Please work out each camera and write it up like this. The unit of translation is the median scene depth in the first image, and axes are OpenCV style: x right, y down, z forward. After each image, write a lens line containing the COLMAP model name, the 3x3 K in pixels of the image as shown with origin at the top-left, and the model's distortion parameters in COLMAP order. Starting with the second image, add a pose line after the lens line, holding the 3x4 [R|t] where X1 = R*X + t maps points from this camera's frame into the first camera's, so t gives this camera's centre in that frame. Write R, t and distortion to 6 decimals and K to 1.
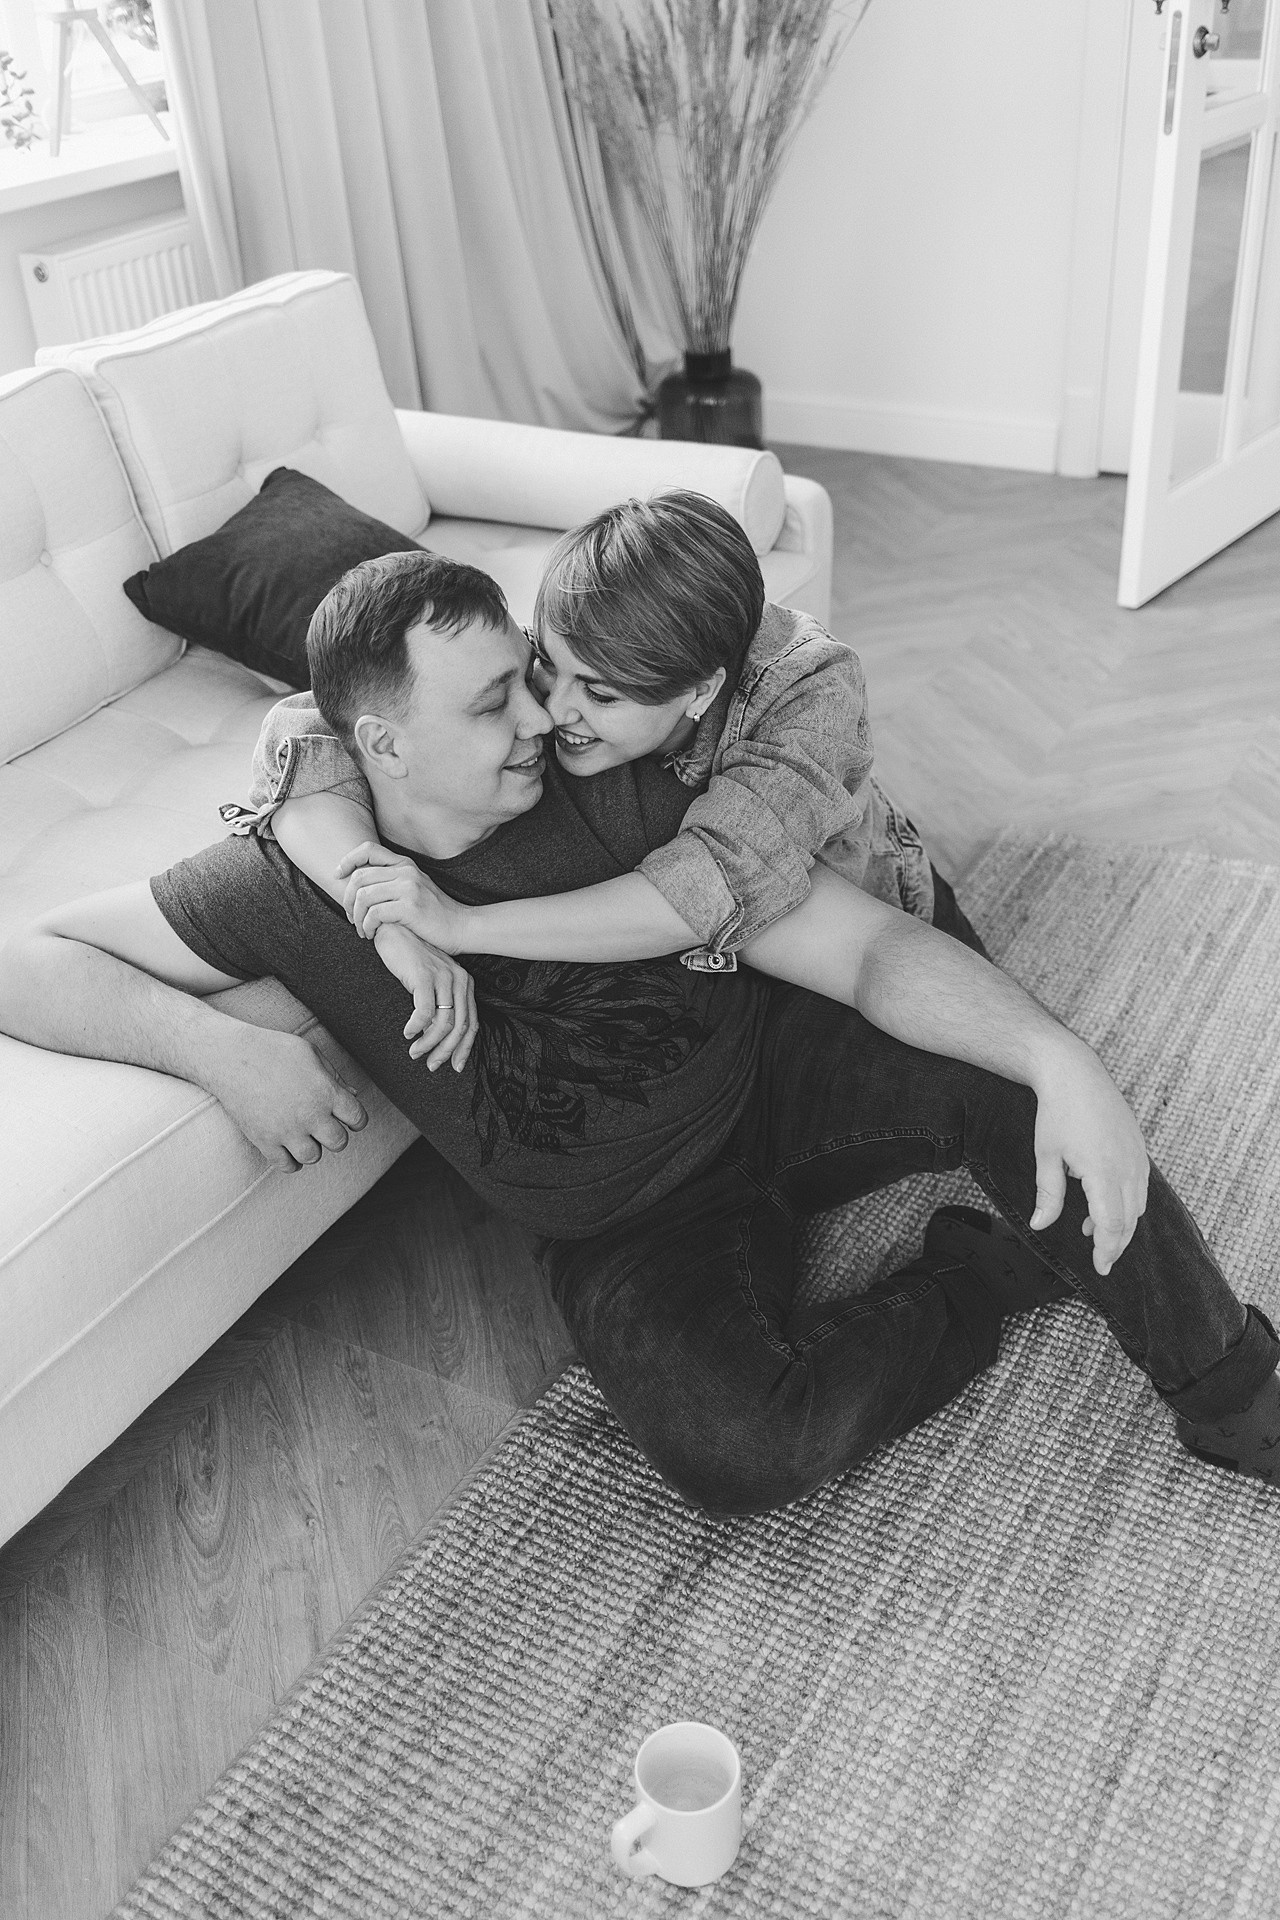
lens RADIAL K [[1830.4, 0, 640.0], [0, 1830.4, 960.0], [0, 0, 1]] dist [0.007269, -0.030909]
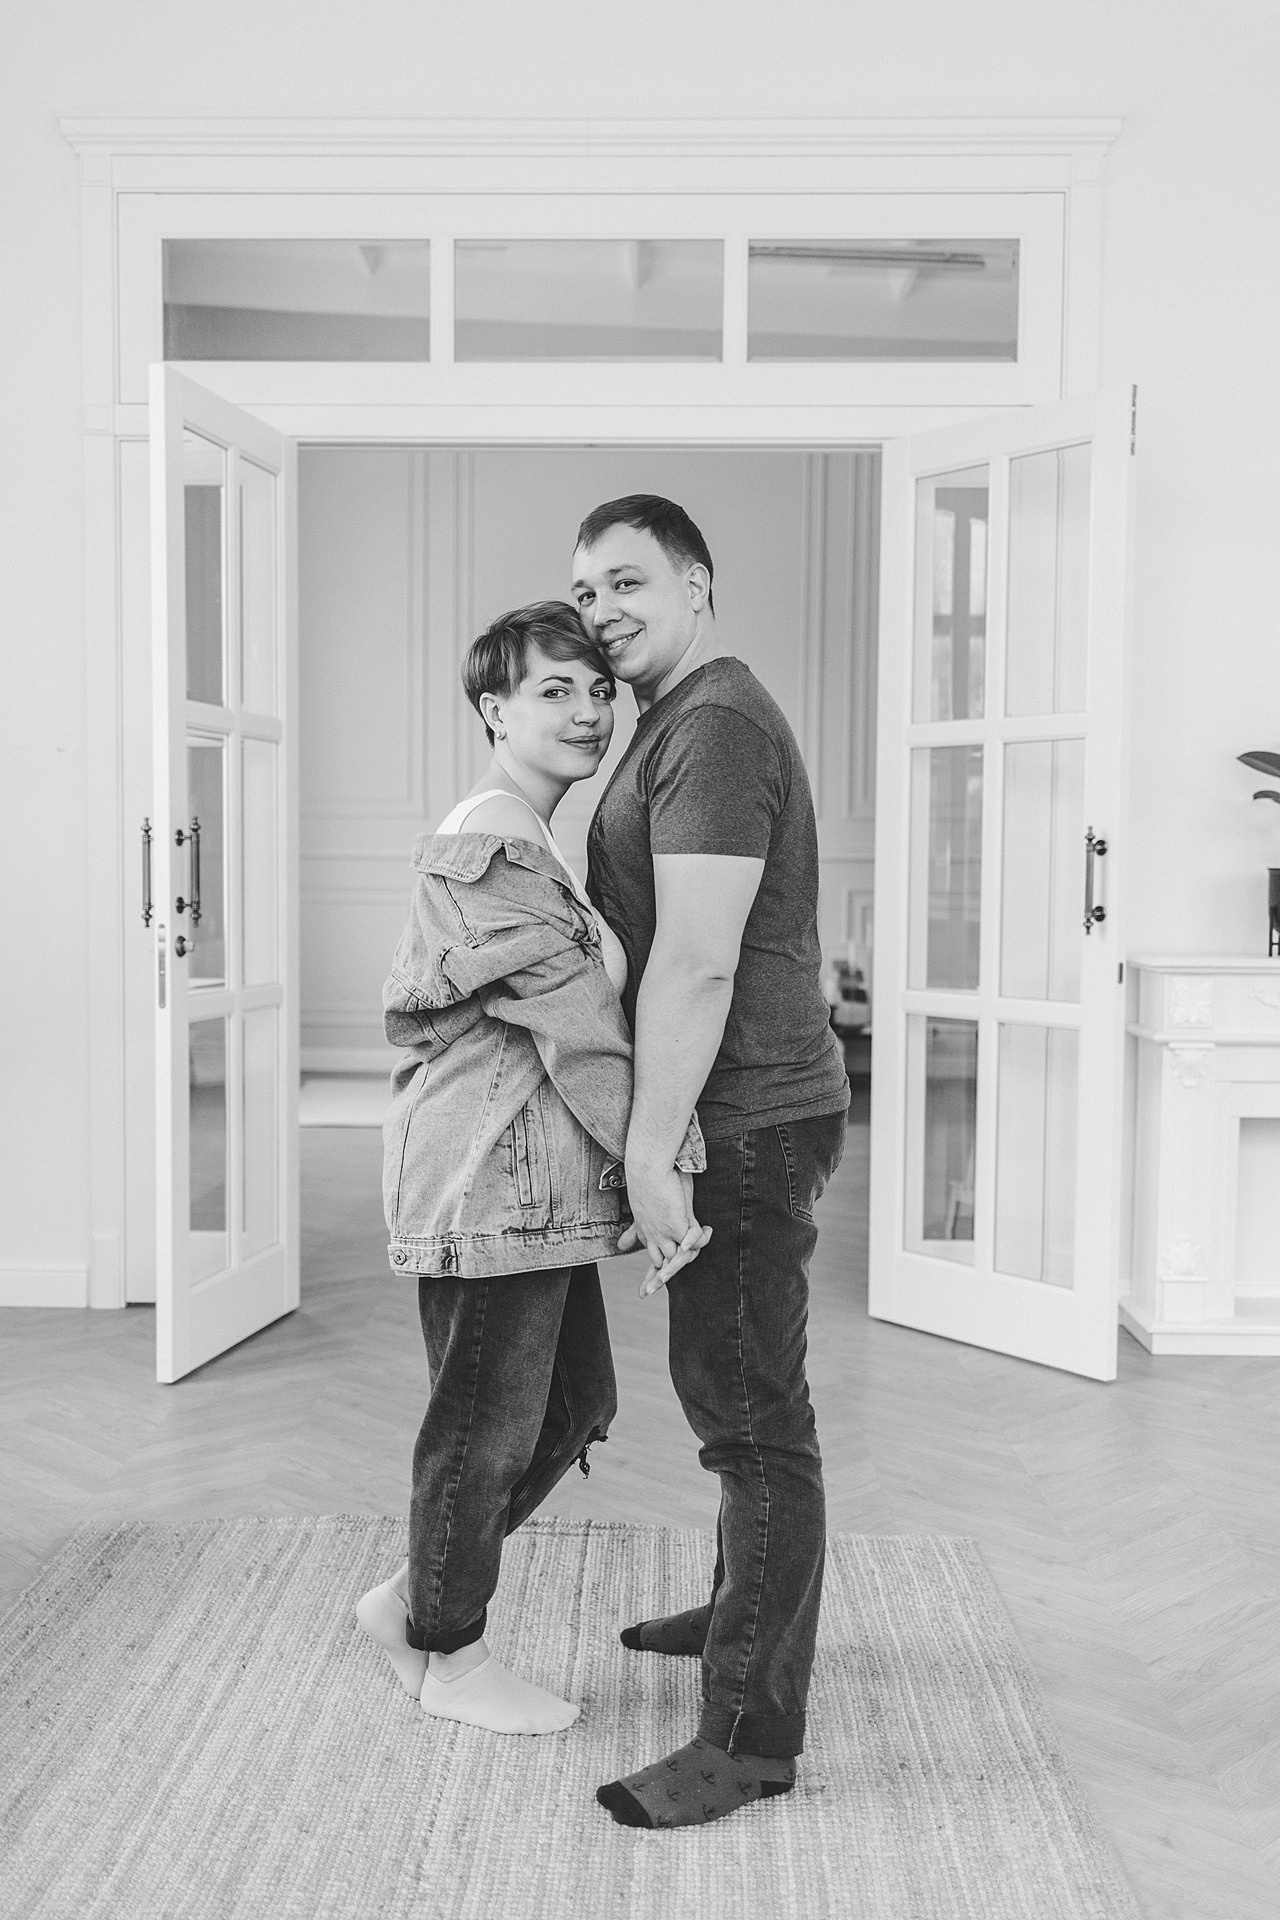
lens RADIAL K [[1900.6, 0, 646.9], [0, 1900.6, 1003.2], [0, 0, 1]] dist [-0.008096, 0.009386]
pose [[0.871453, 0.031881, 0.489443, -0.087306], [0.208693, 0.878949, -0.428830, 0.233340], [-0.443867, 0.475849, 0.759309, -0.221004]]
